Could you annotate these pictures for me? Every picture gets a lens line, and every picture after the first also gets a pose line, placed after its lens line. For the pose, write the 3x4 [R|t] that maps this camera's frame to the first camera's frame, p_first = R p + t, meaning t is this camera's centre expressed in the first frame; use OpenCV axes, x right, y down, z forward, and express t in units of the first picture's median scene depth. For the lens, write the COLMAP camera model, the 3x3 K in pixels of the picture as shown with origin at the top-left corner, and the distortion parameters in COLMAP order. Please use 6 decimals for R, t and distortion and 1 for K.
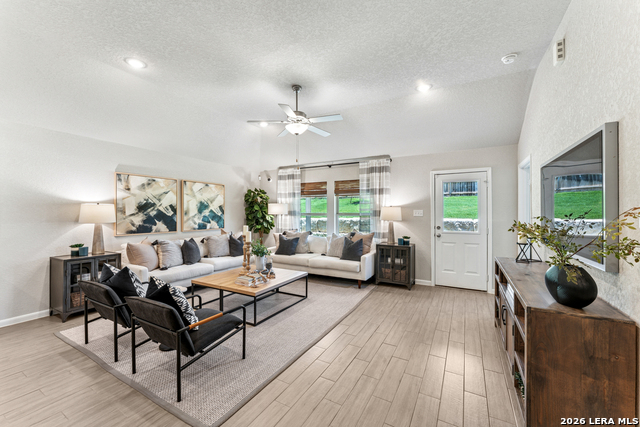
lens RADIAL K [[260.0, 0, 320.6], [0, 260.0, 212.5], [0, 0, 1]] dist [-0.003011, 0.000920]
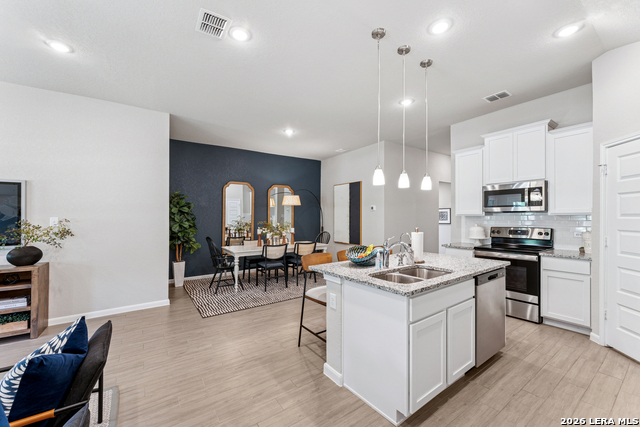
lens RADIAL K [[260.0, 0, 321.4], [0, 260.0, 215.2], [0, 0, 1]] dist [-0.003011, 0.000920]
pose [[-0.899896, 0.010436, 0.435980, -0.638718], [0.007454, 0.999936, -0.008550, -0.002132], [-0.436041, -0.004444, -0.899916, 0.569241]]
